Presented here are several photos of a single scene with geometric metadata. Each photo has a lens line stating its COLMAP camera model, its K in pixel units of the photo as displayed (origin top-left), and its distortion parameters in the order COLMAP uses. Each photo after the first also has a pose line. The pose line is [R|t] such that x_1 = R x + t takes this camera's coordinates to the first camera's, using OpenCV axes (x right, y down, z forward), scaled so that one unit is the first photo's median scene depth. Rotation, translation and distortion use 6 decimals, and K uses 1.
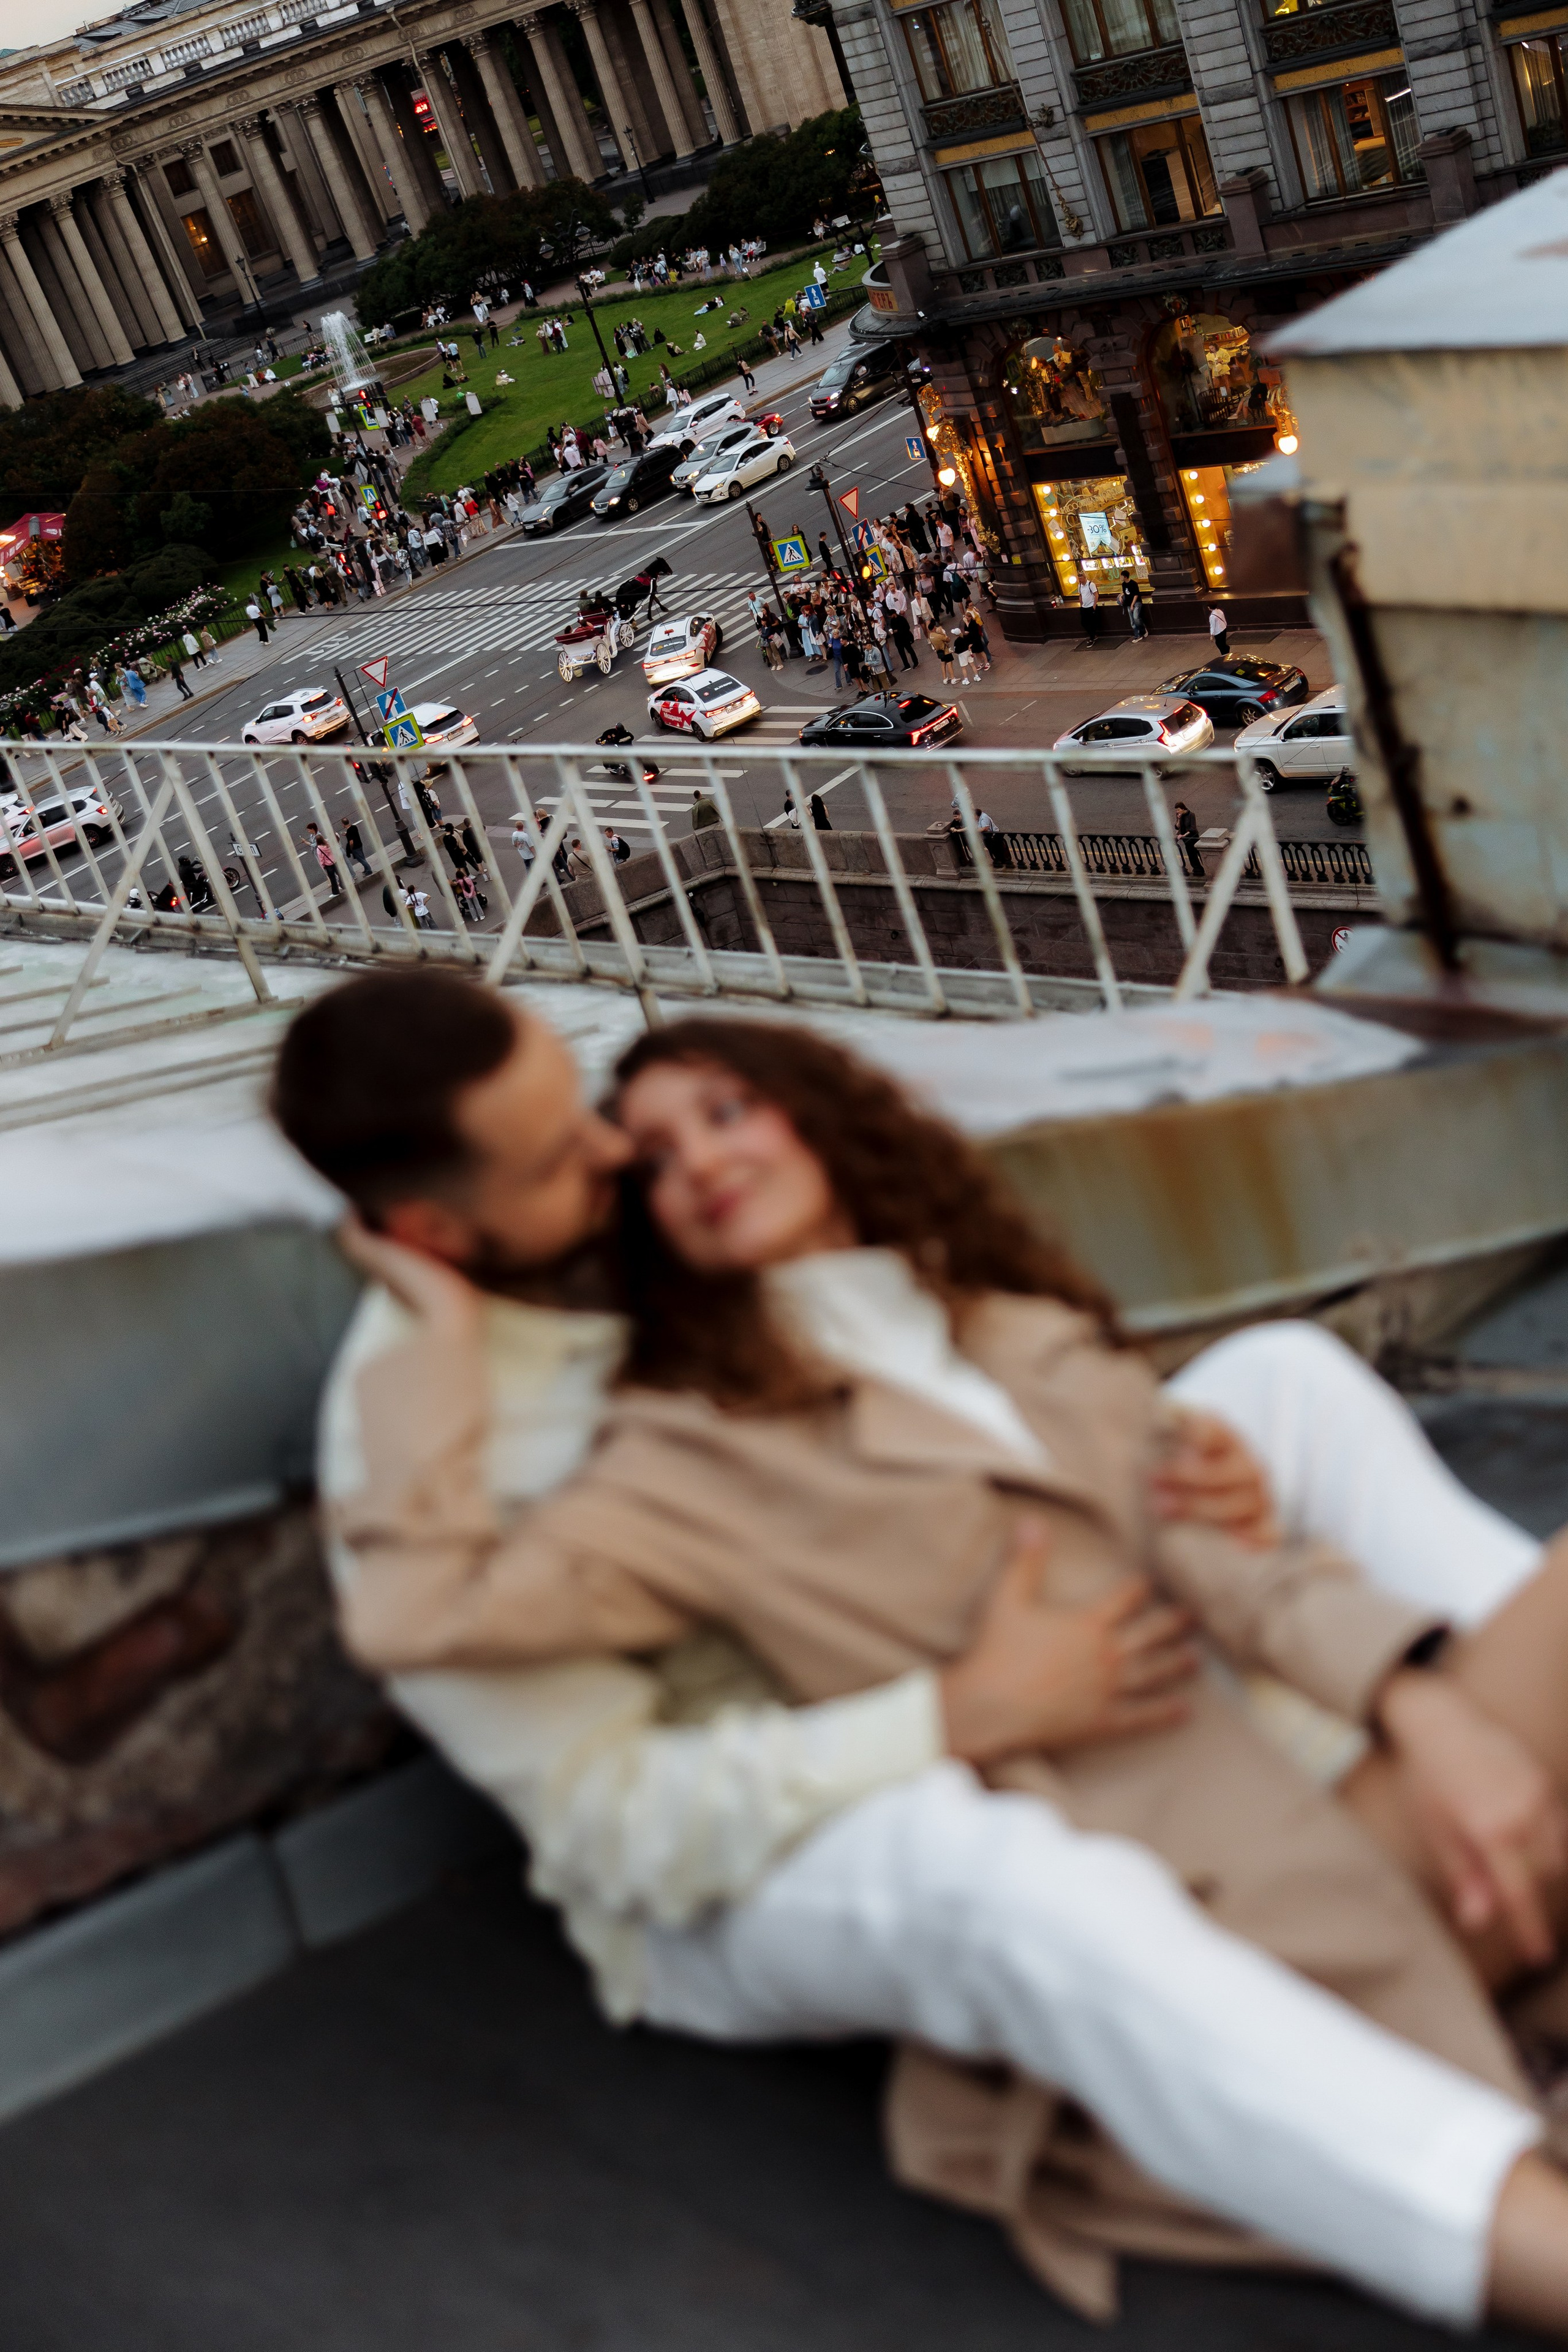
lens RADIAL K [[2654.9, 0, 787.3], [0, 2654.9, 1086.7], [0, 0, 1]] dist [0.008342, 0.042143]
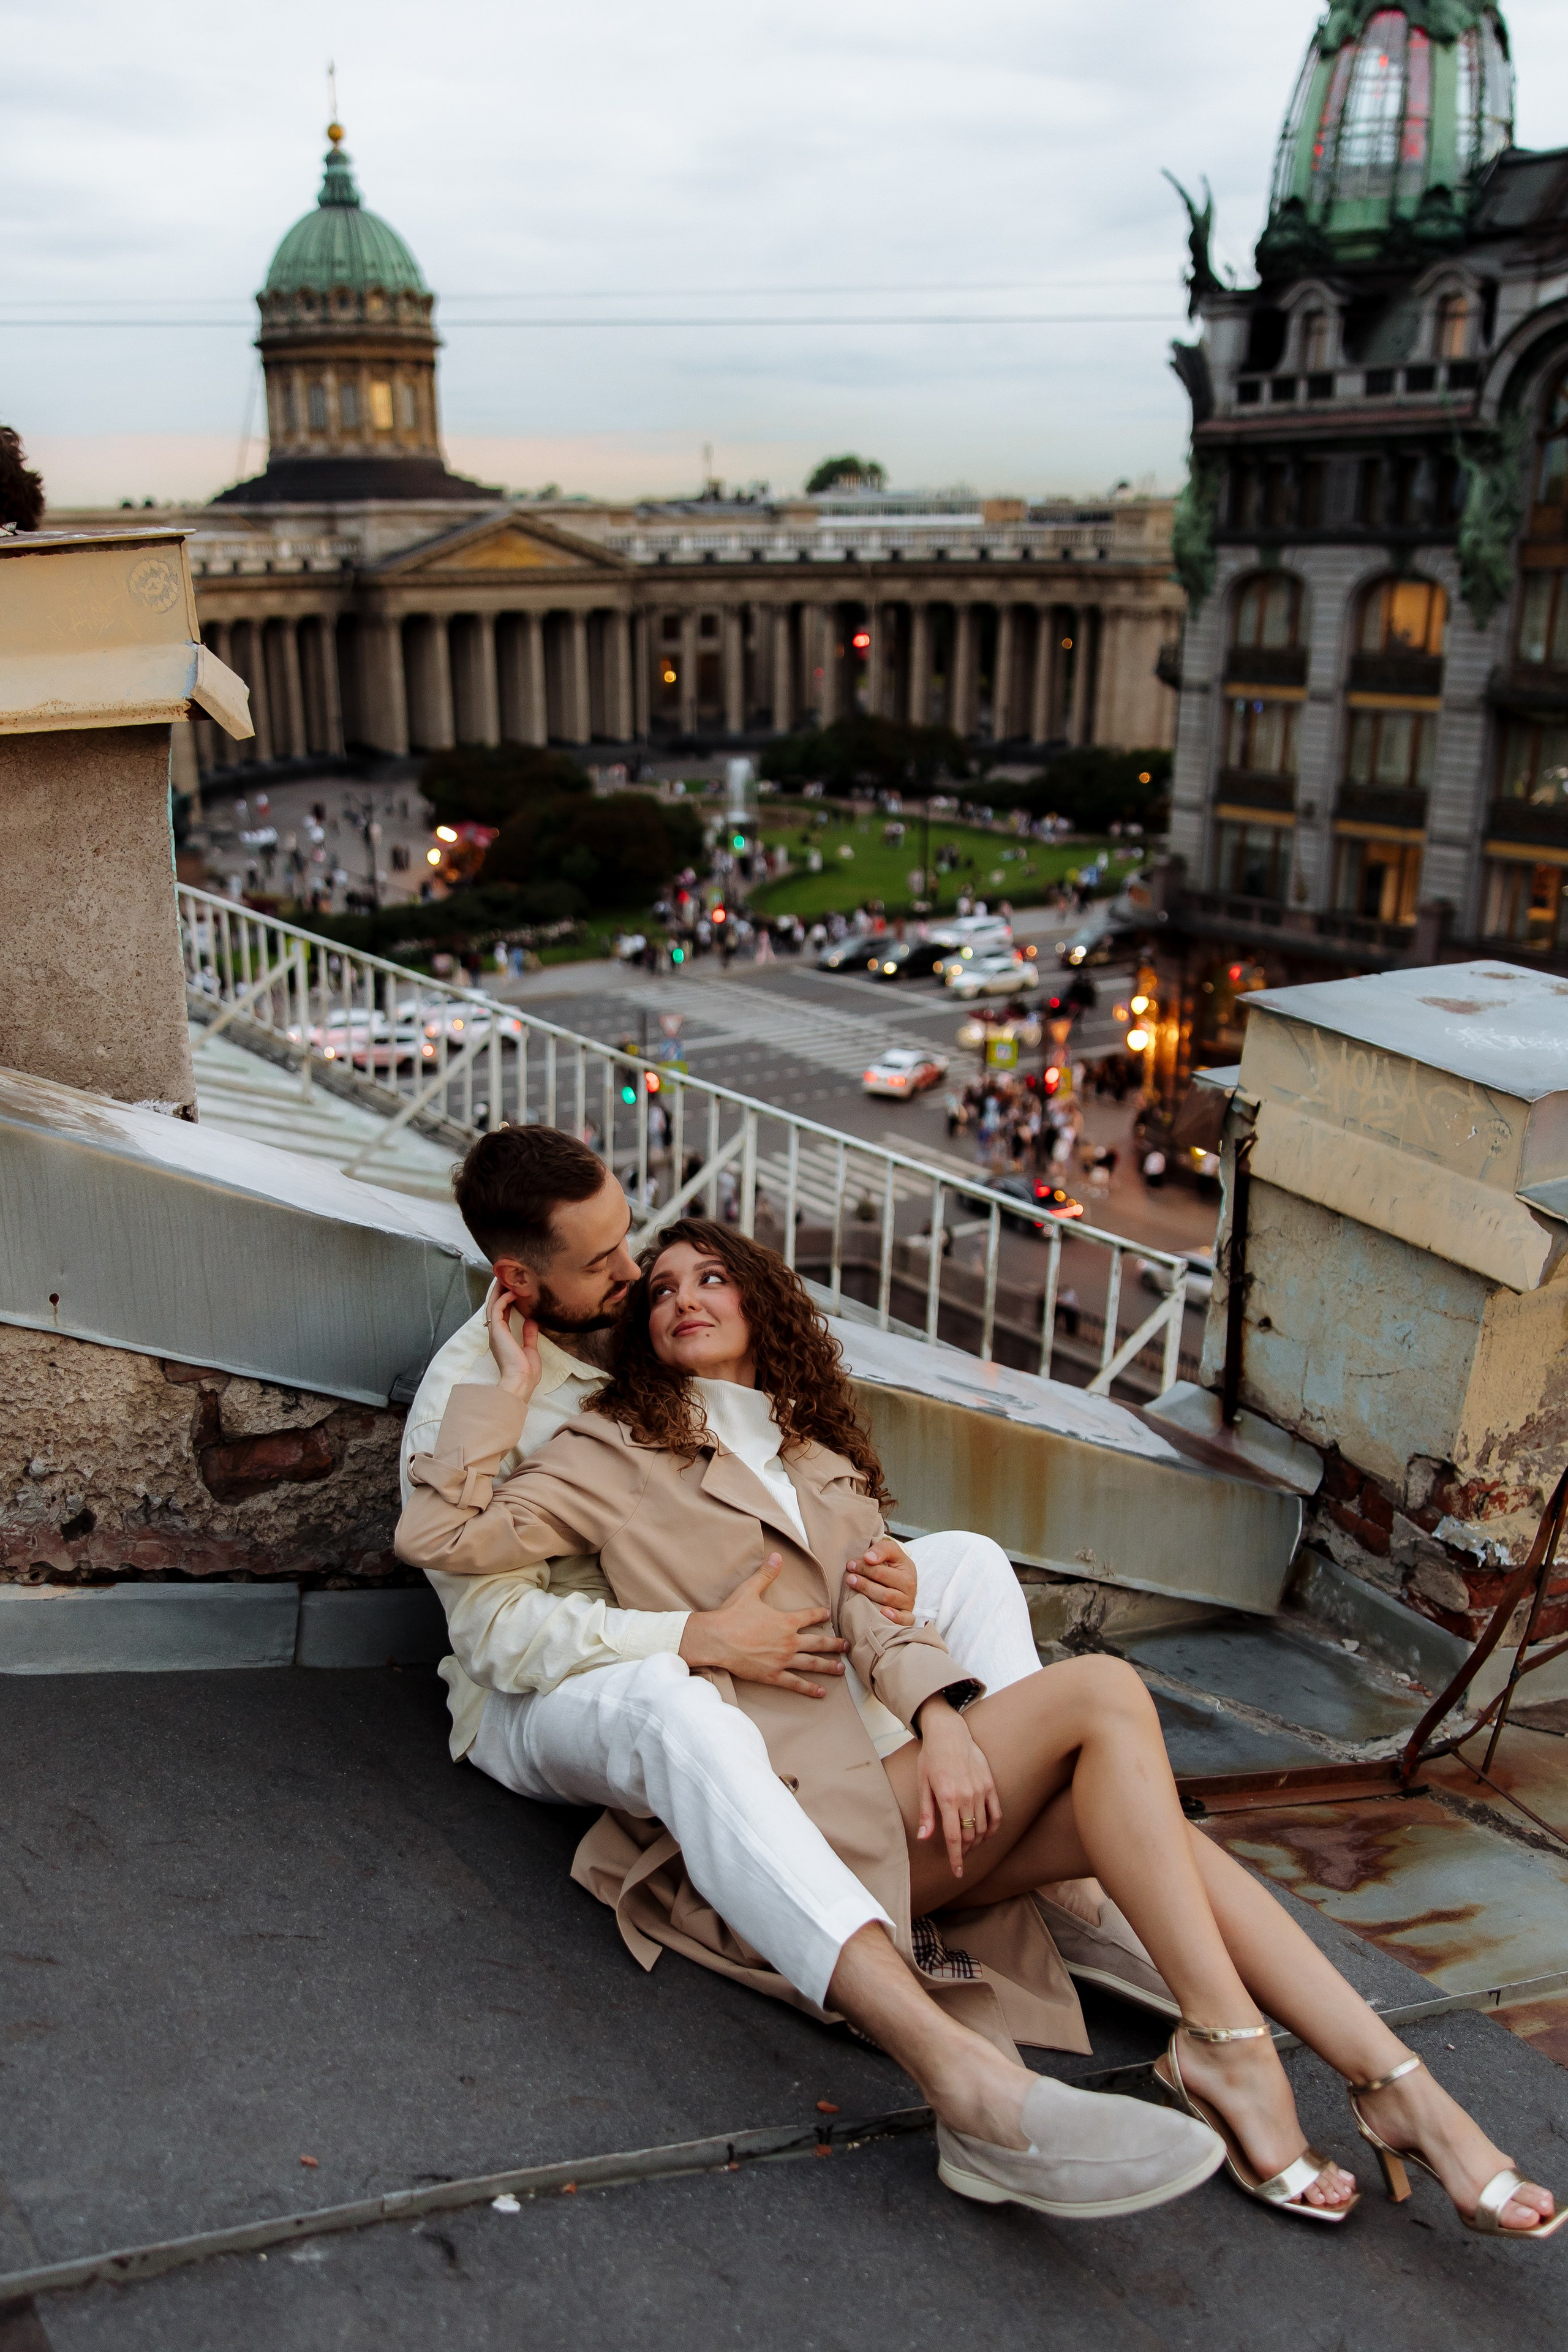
lens RADIAL K [[2301.2, 0, 778.9], [0, 2301.2, 1335.8], [0, 0, 1]] dist [-0.011239, 0.117020]
pose [[0.930876, 0.357677, -0.074405, 0.033662], [-0.361713, 0.930937, -0.050205, 0.023622], [0.051310, 0.073648, 0.995964, -0.111326]]
